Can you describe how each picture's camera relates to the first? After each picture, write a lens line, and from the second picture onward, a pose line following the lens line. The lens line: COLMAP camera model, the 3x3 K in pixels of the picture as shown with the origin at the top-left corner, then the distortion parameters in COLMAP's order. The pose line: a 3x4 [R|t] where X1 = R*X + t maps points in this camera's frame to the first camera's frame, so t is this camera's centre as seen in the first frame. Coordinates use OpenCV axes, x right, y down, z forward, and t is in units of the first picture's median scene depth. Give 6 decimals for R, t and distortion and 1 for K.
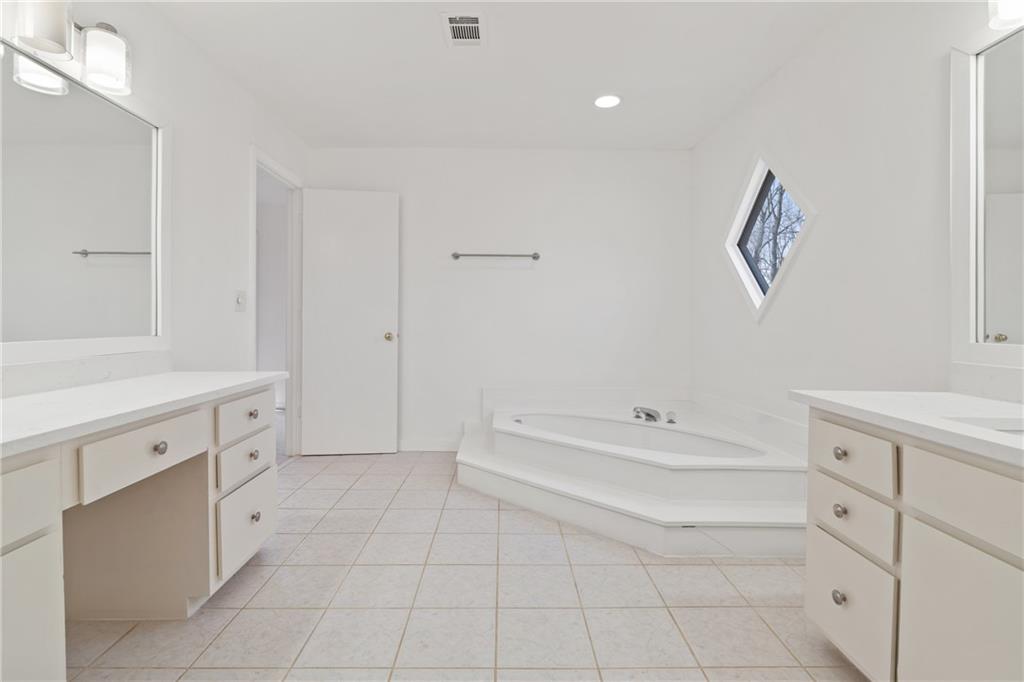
lens RADIAL K [[487.1, 0, 509.2], [0, 487.1, 326.2], [0, 0, 1]] dist [0.000288, 0.000608]
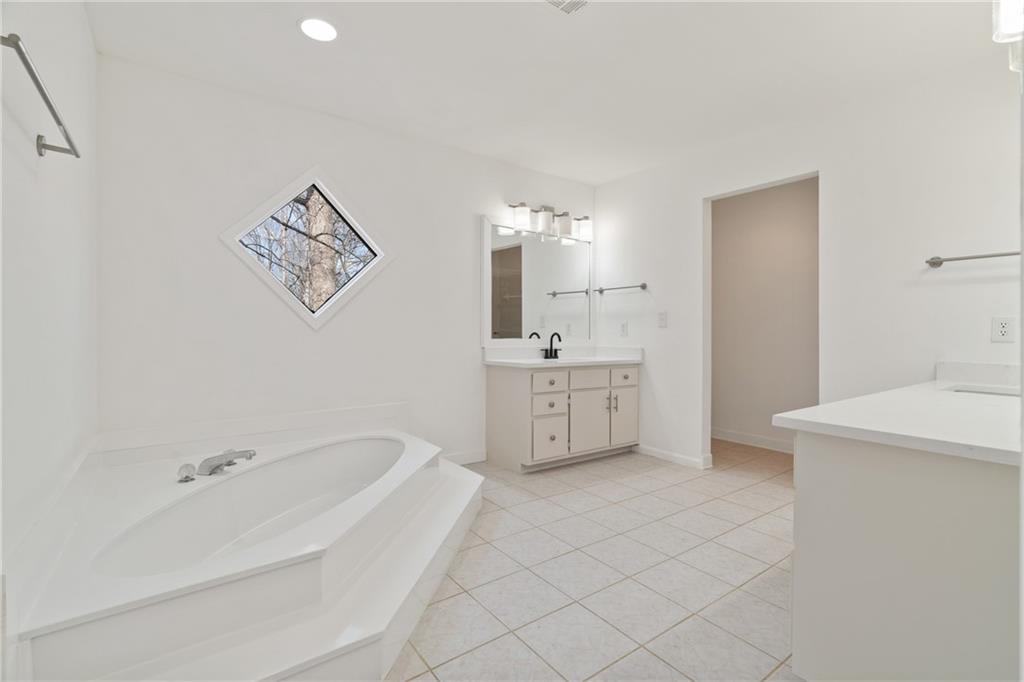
lens RADIAL K [[461.1, 0, 512.0], [0, 461.1, 341.0], [0, 0, 1]] dist [0.000338, 0.000381]
pose [[-0.576798, -0.027454, 0.816425, -0.769189], [-0.002615, 0.999492, 0.031762, -0.021768], [-0.816882, 0.016185, -0.576577, 1.685100]]
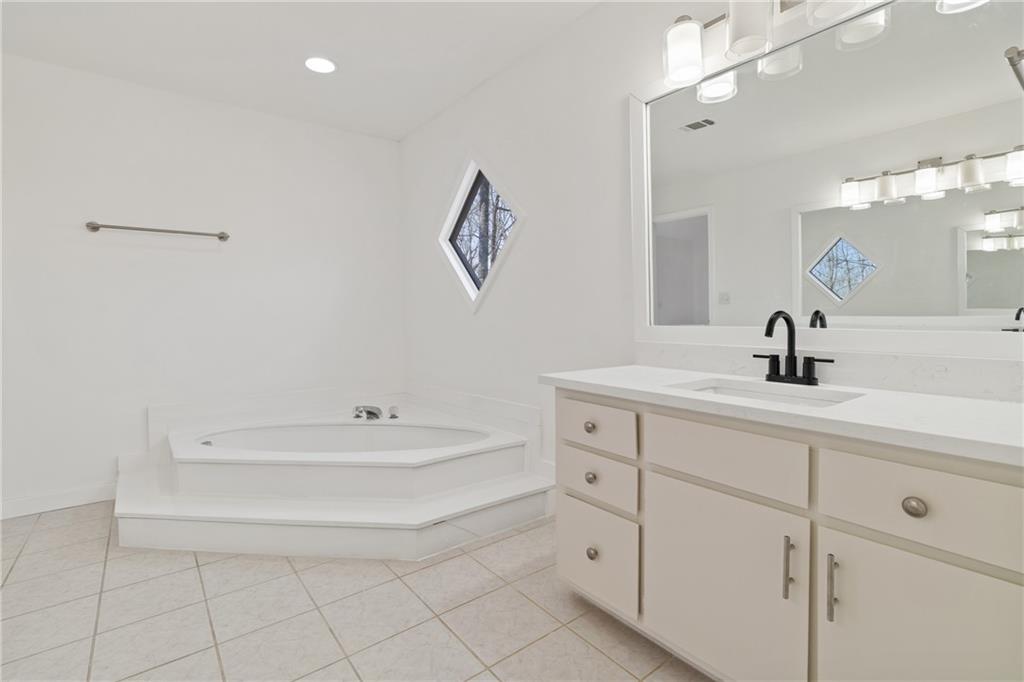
lens RADIAL K [[482.6, 0, 513.5], [0, 482.6, 325.3], [0, 0, 1]] dist [-0.003362, 0.000460]
pose [[0.800526, -0.029945, 0.598550, -0.082203], [0.023208, 0.999551, 0.018968, 0.000301], [-0.598849, -0.001293, 0.800861, 0.138297]]
